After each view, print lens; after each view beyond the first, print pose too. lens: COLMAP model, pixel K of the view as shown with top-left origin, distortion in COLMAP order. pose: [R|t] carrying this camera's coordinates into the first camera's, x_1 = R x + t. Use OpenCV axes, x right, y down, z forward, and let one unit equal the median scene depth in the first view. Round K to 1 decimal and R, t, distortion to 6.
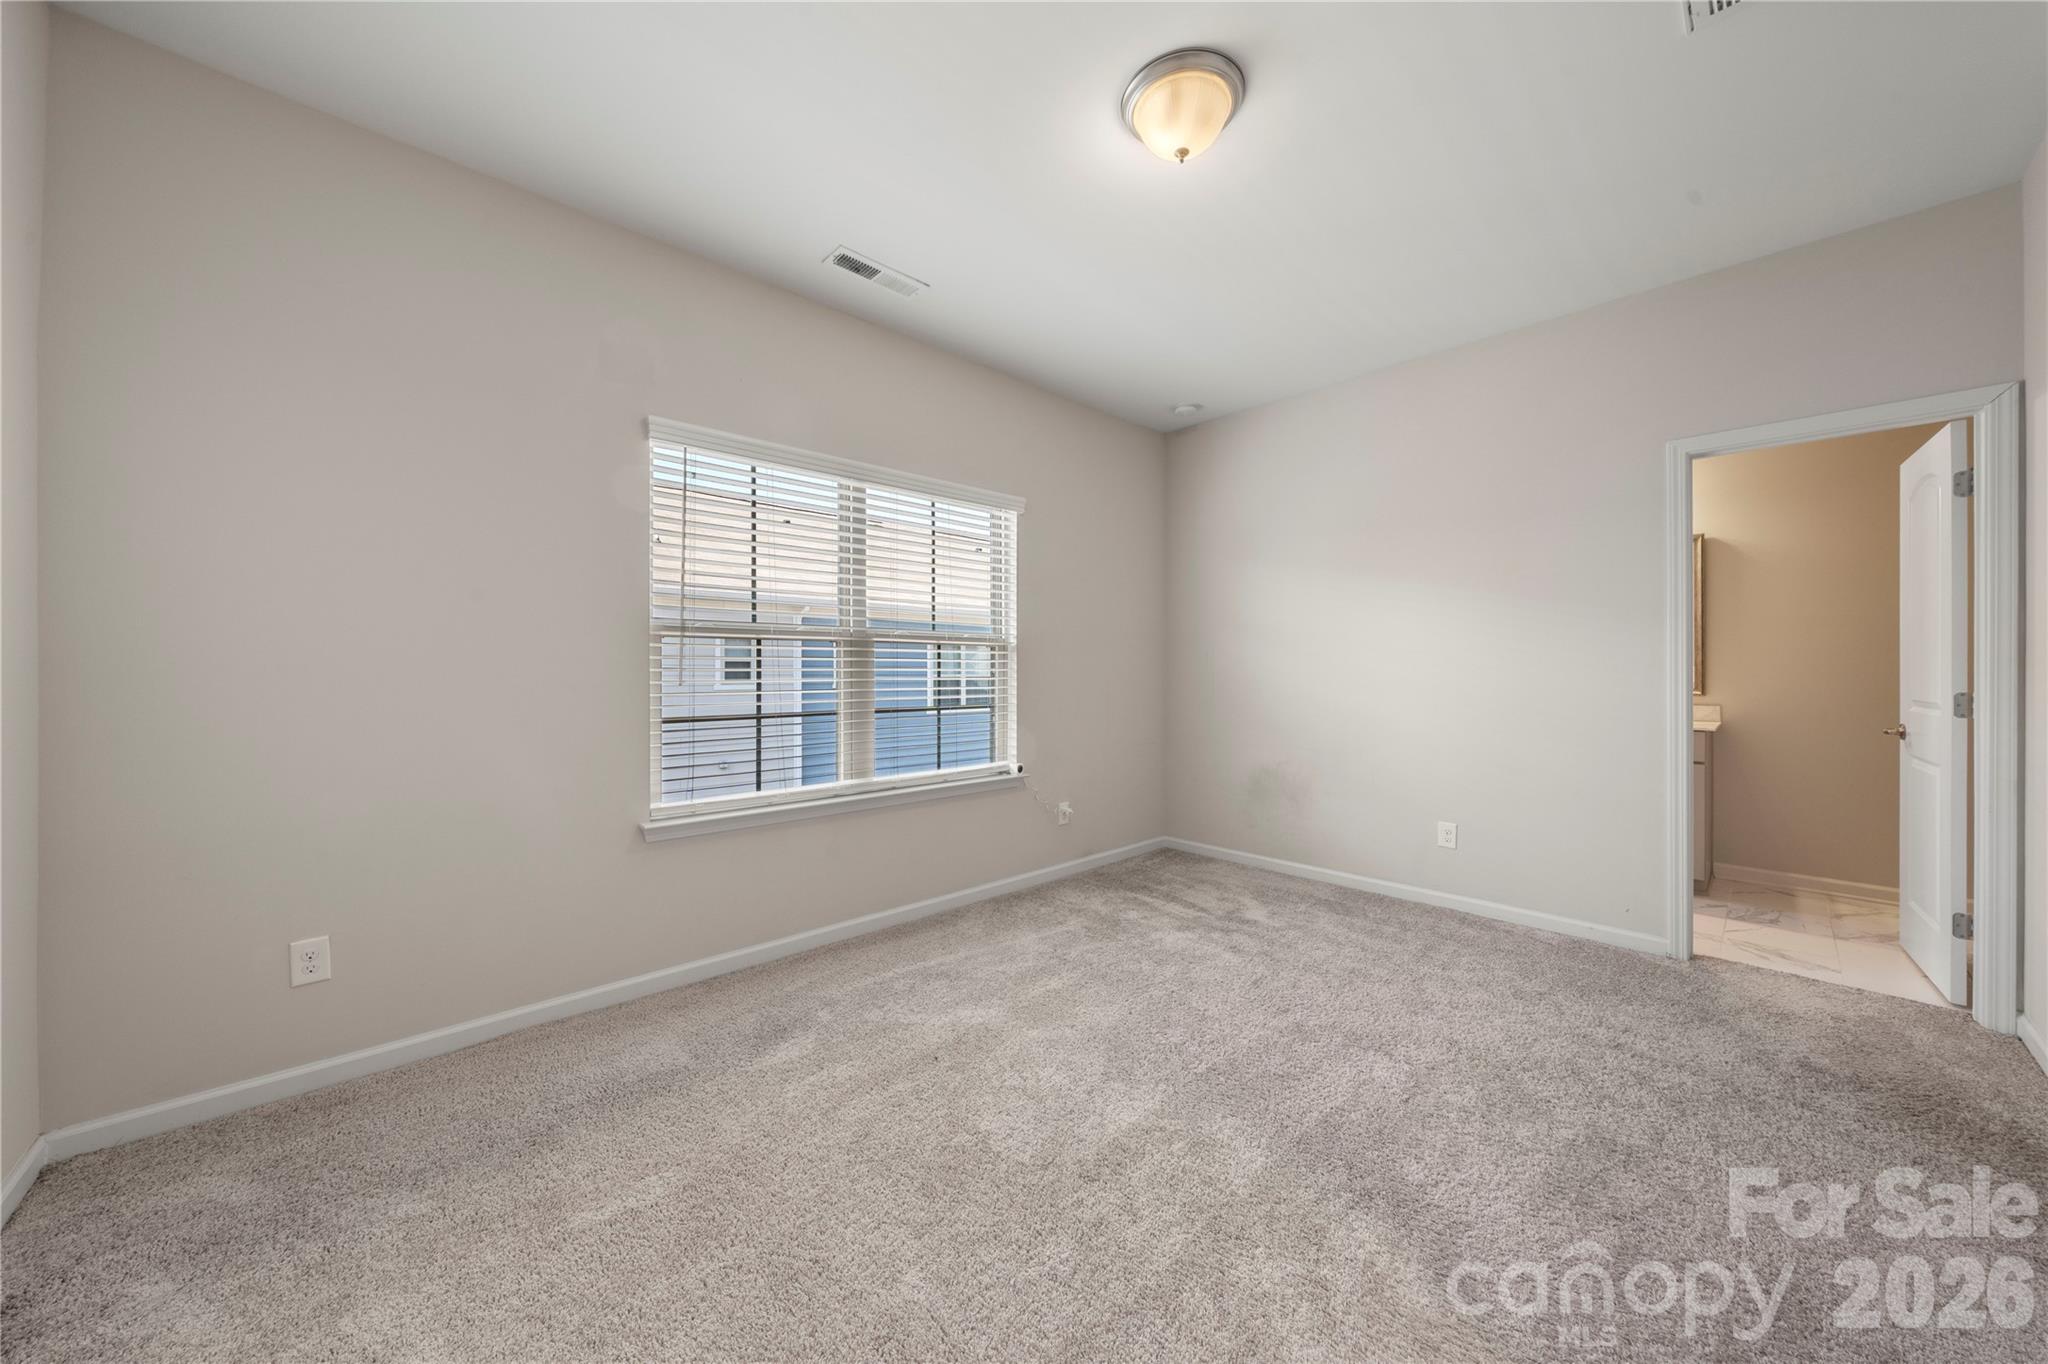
lens RADIAL K [[697.7, 0, 1019.0], [0, 697.7, 678.9], [0, 0, 1]] dist [-0.002645, -0.000122]
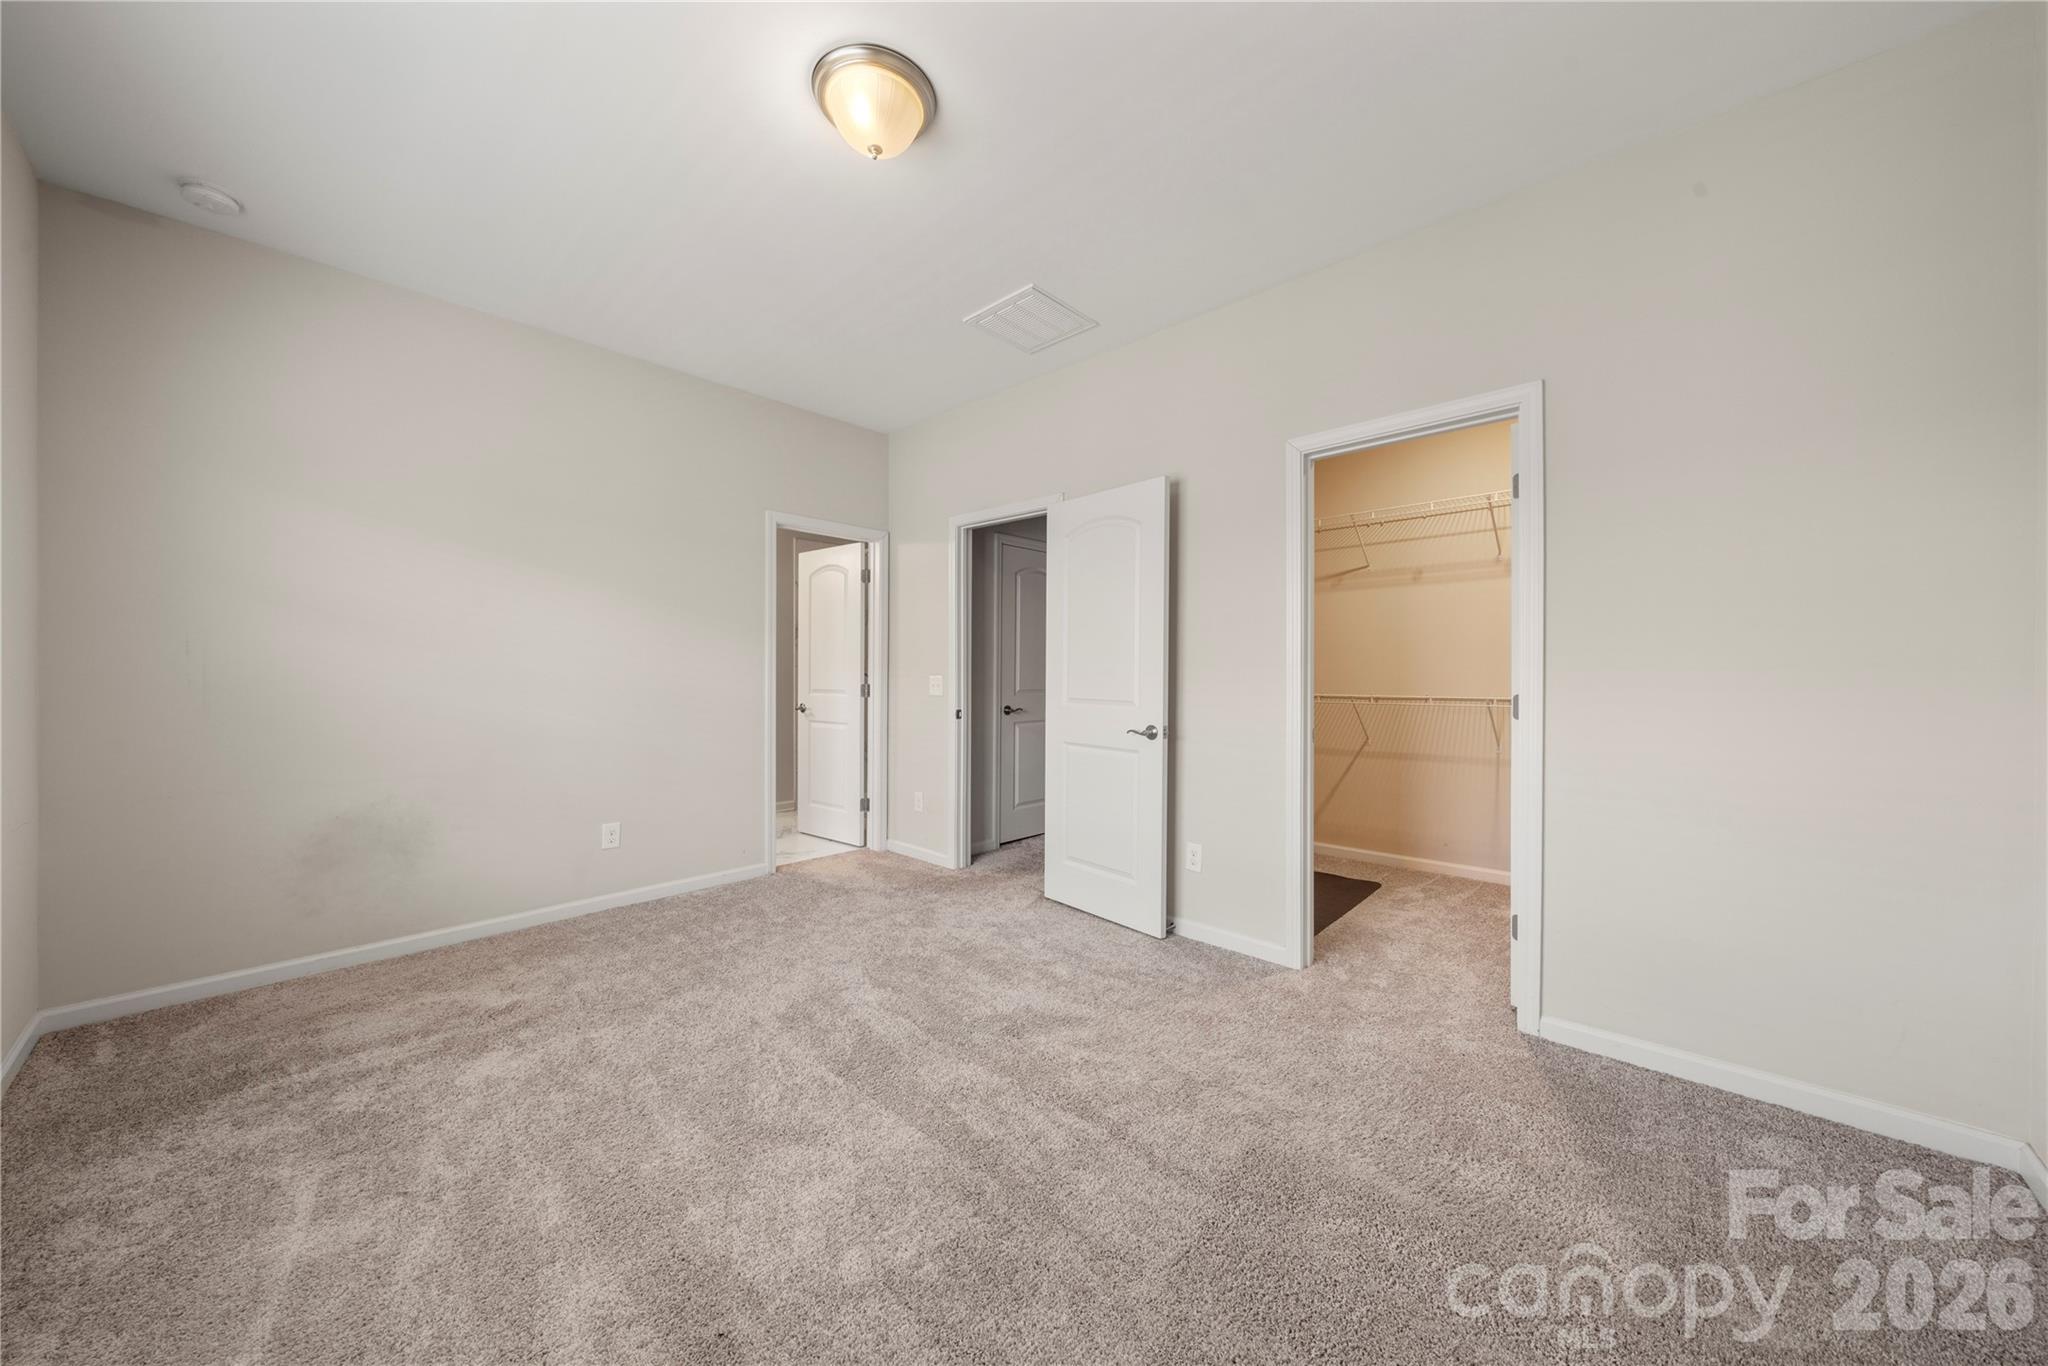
lens RADIAL K [[713.1, 0, 1021.9], [0, 713.1, 689.7], [0, 0, 1]] dist [-0.003745, -0.000170]
pose [[-0.079263, -0.021720, 0.996617, -0.495849], [0.006872, 0.999727, 0.022334, -0.005165], [-0.996830, 0.008619, -0.079092, 0.544918]]
